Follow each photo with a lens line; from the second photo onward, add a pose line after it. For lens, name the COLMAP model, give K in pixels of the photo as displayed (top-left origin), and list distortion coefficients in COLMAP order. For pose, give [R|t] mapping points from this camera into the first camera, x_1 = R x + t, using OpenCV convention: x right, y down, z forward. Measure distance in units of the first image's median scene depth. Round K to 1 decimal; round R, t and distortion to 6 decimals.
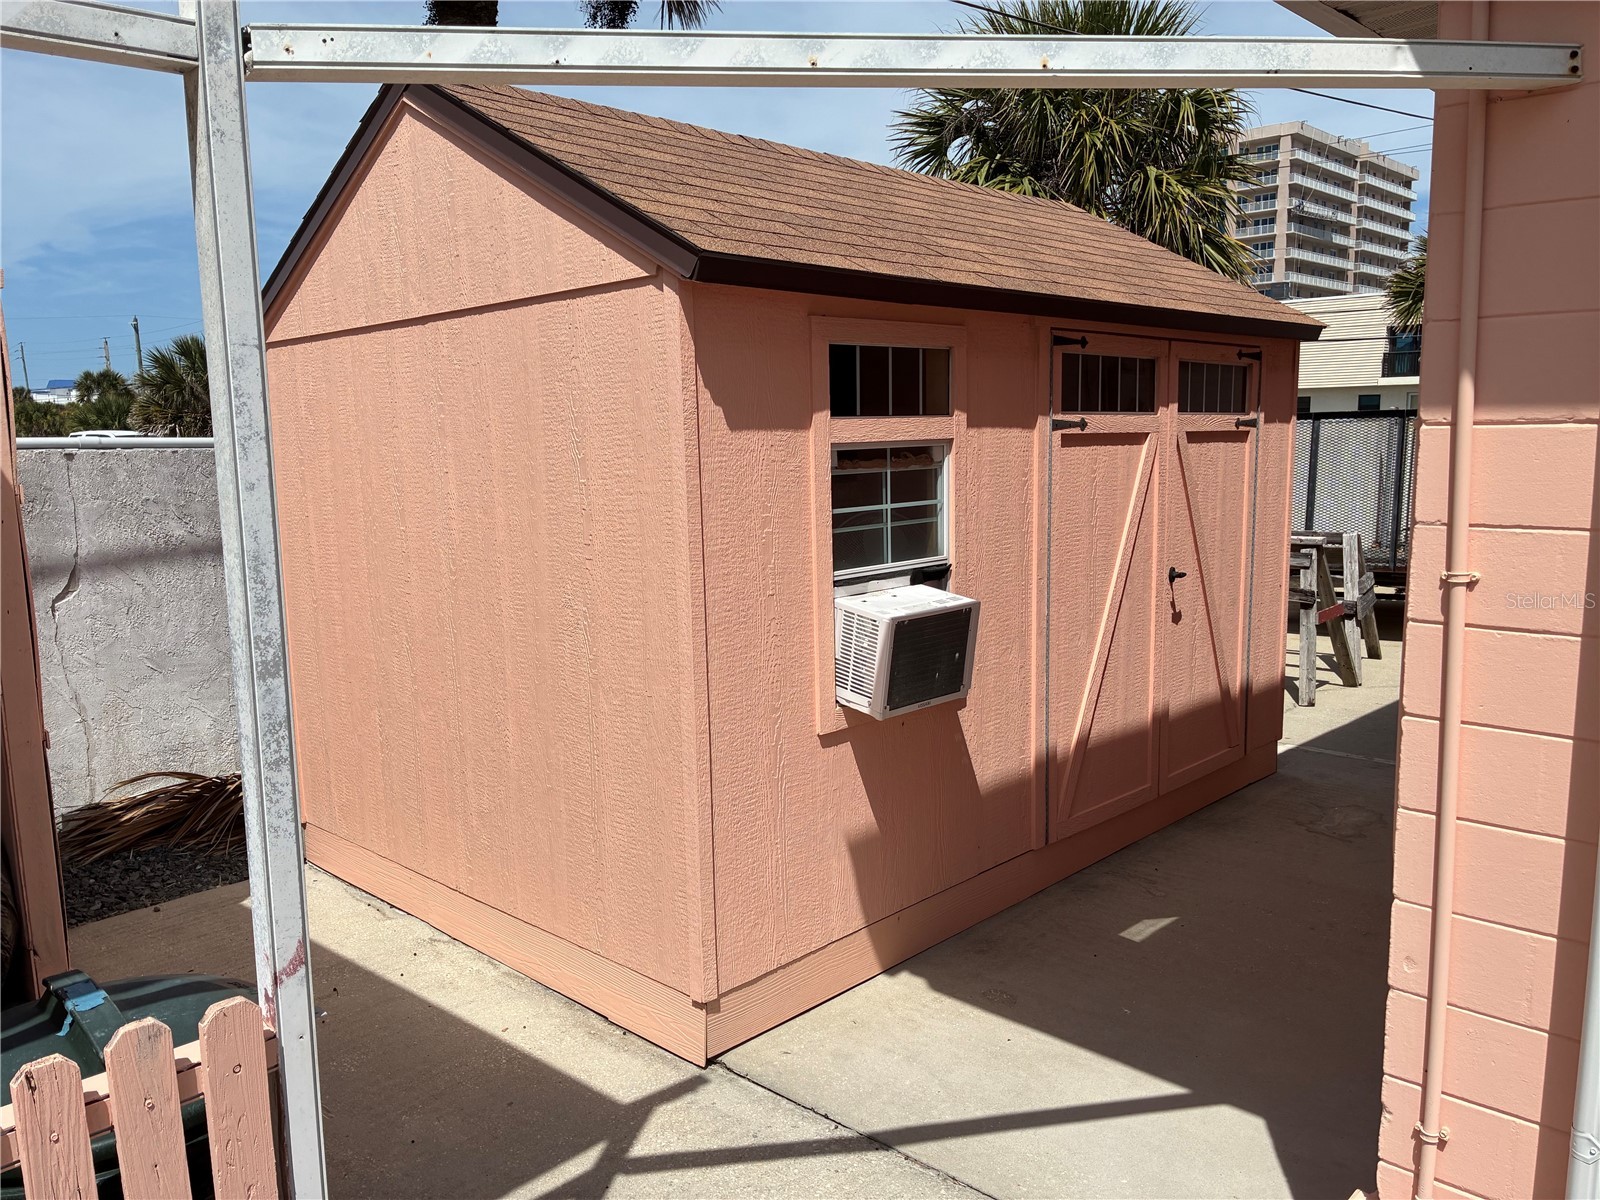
lens RADIAL K [[1230.1, 0, 806.8], [0, 1230.1, 605.5], [0, 0, 1]] dist [0.010498, -0.001891]
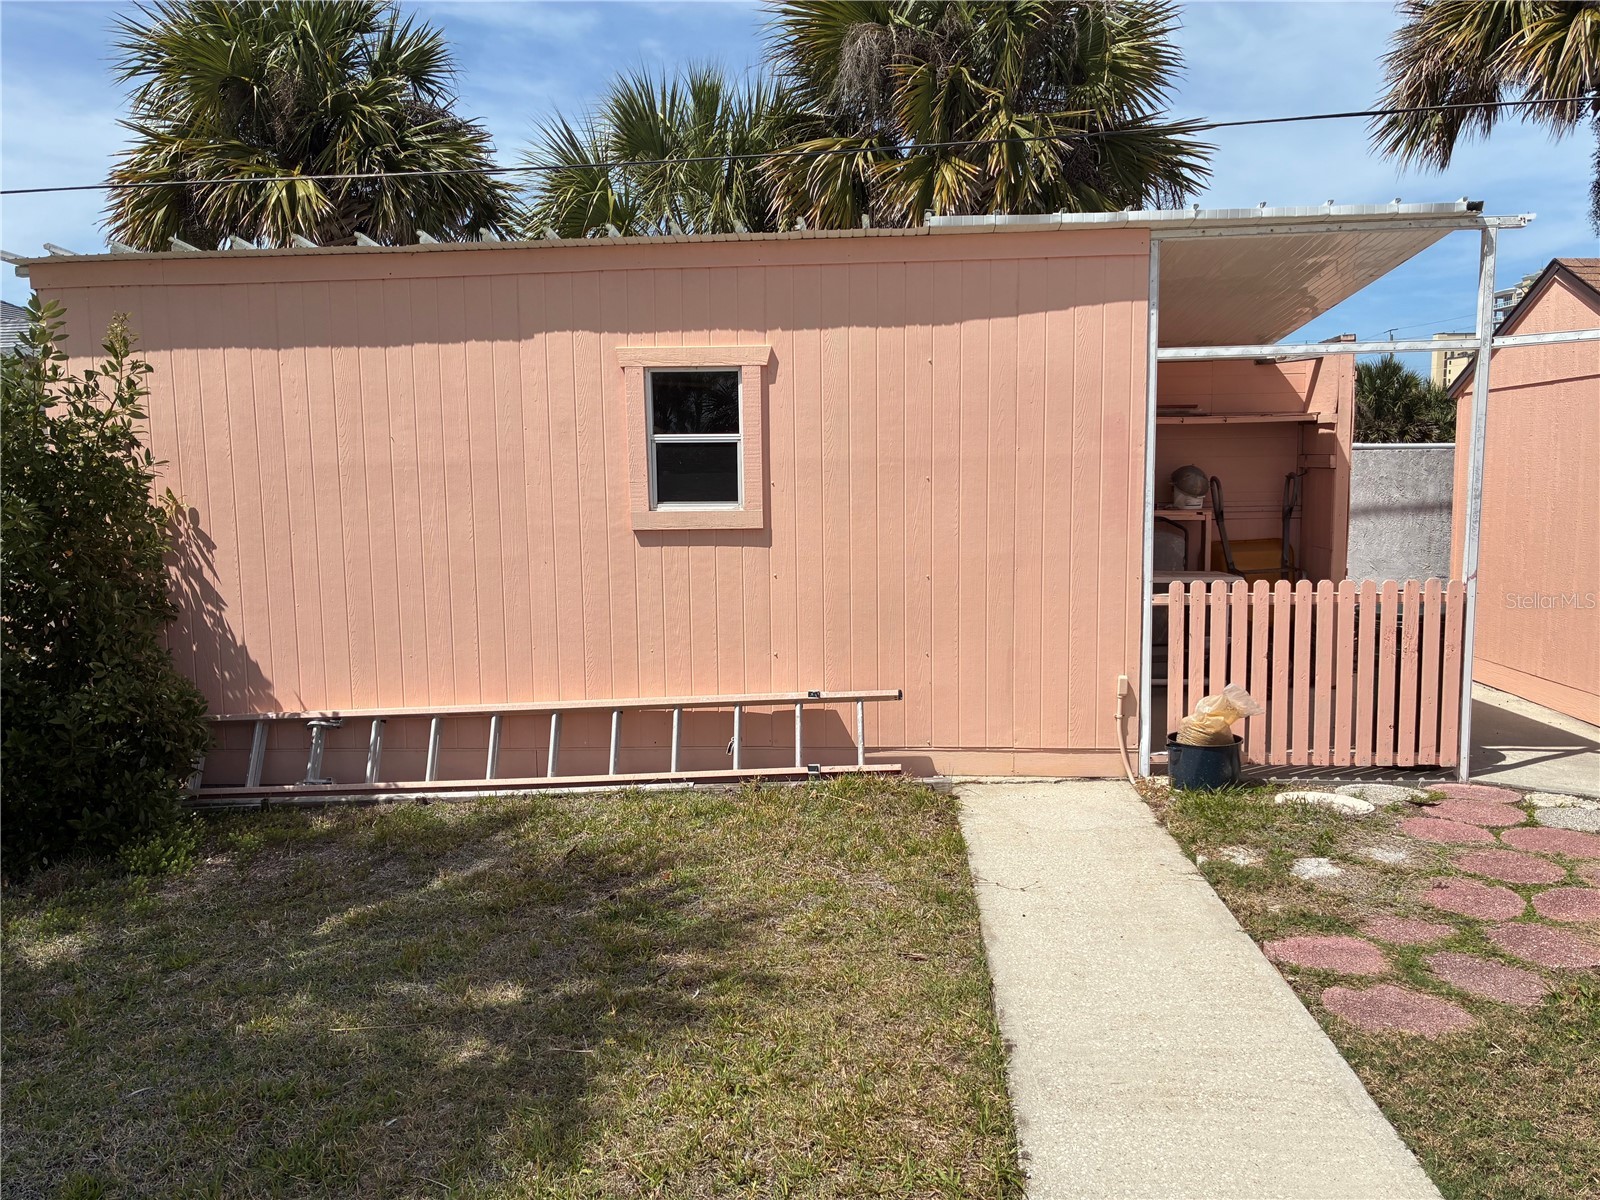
lens RADIAL K [[1230.1, 0, 804.3], [0, 1230.1, 606.1], [0, 0, 1]] dist [0.010498, -0.001891]
pose [[0.650227, 0.096393, -0.753600, 0.442210], [-0.104738, 0.993821, 0.036748, 0.182322], [0.752486, 0.055036, 0.656305, -1.203480]]
